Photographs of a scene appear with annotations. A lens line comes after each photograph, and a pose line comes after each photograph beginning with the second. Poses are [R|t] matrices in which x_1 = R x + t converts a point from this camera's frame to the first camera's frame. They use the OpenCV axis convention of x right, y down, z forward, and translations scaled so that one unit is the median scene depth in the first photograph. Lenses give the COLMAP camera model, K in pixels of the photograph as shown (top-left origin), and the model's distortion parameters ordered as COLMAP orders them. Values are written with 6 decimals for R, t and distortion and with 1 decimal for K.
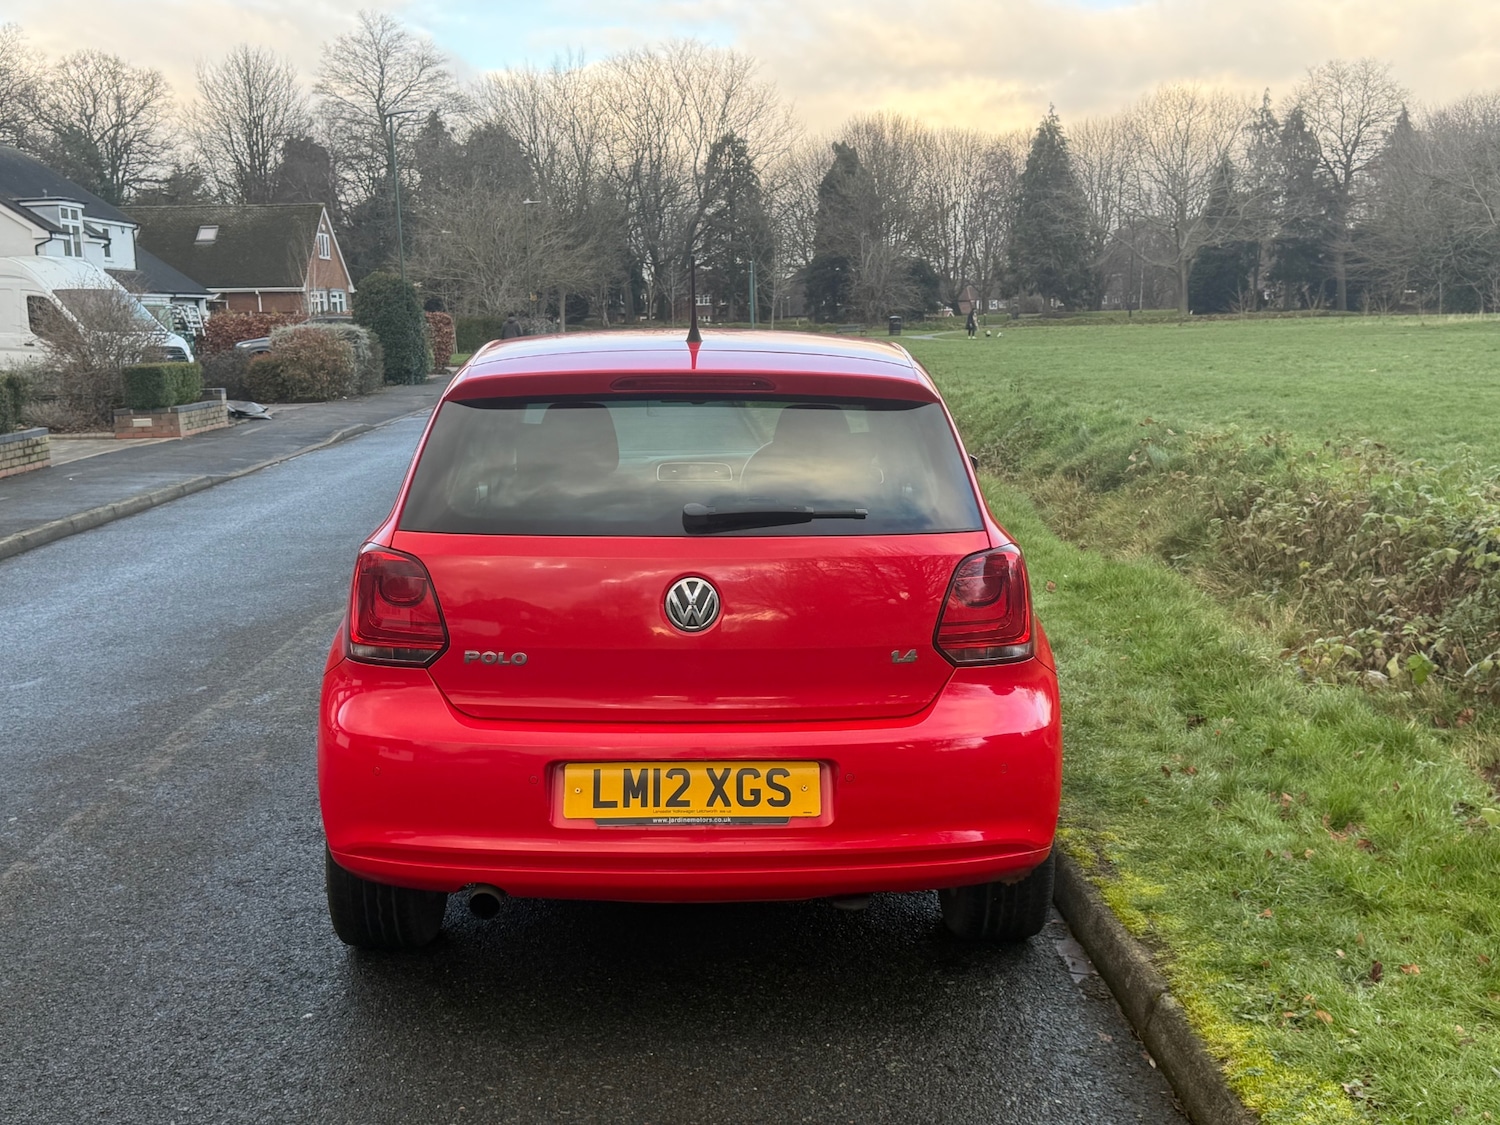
lens RADIAL K [[1682.5, 0, 745.4], [0, 1682.5, 570.1], [0, 0, 1]] dist [0.192137, -0.455691]
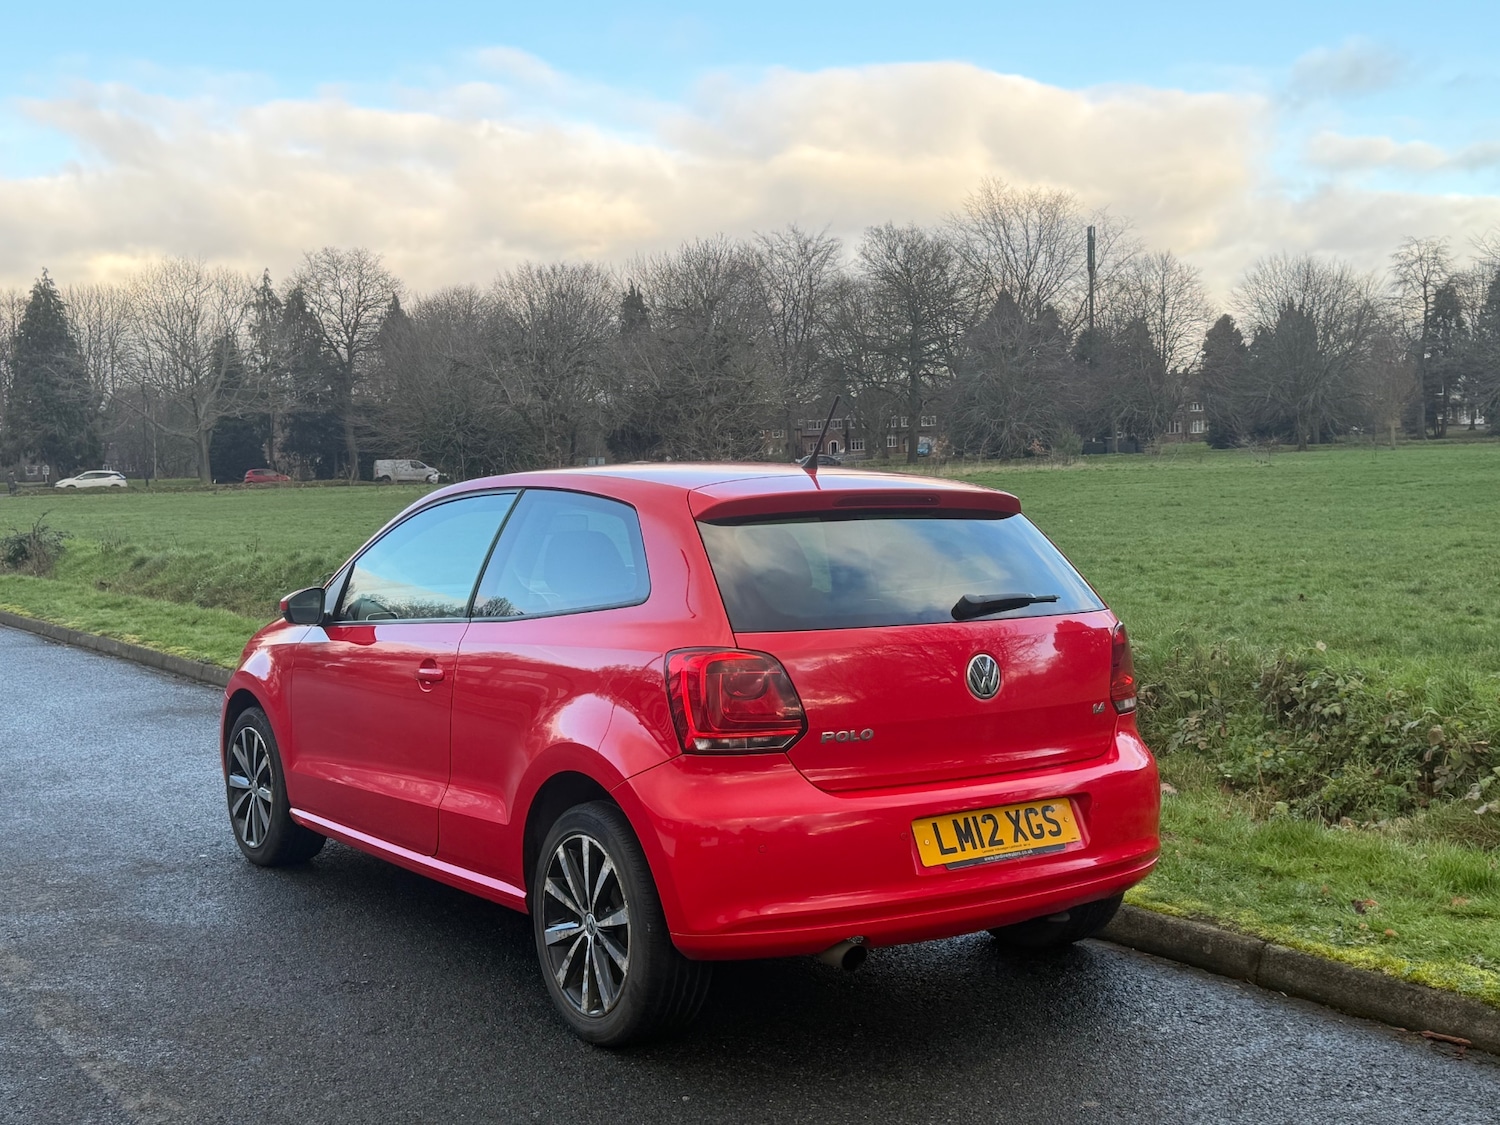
lens RADIAL K [[1681.5, 0, 755.9], [0, 1681.5, 563.6], [0, 0, 1]] dist [0.197600, -0.460090]
pose [[0.831722, -0.031451, 0.554301, -0.793103], [0.088244, 0.993191, -0.076056, 0.016727], [-0.548135, 0.112171, 0.828834, 0.068950]]
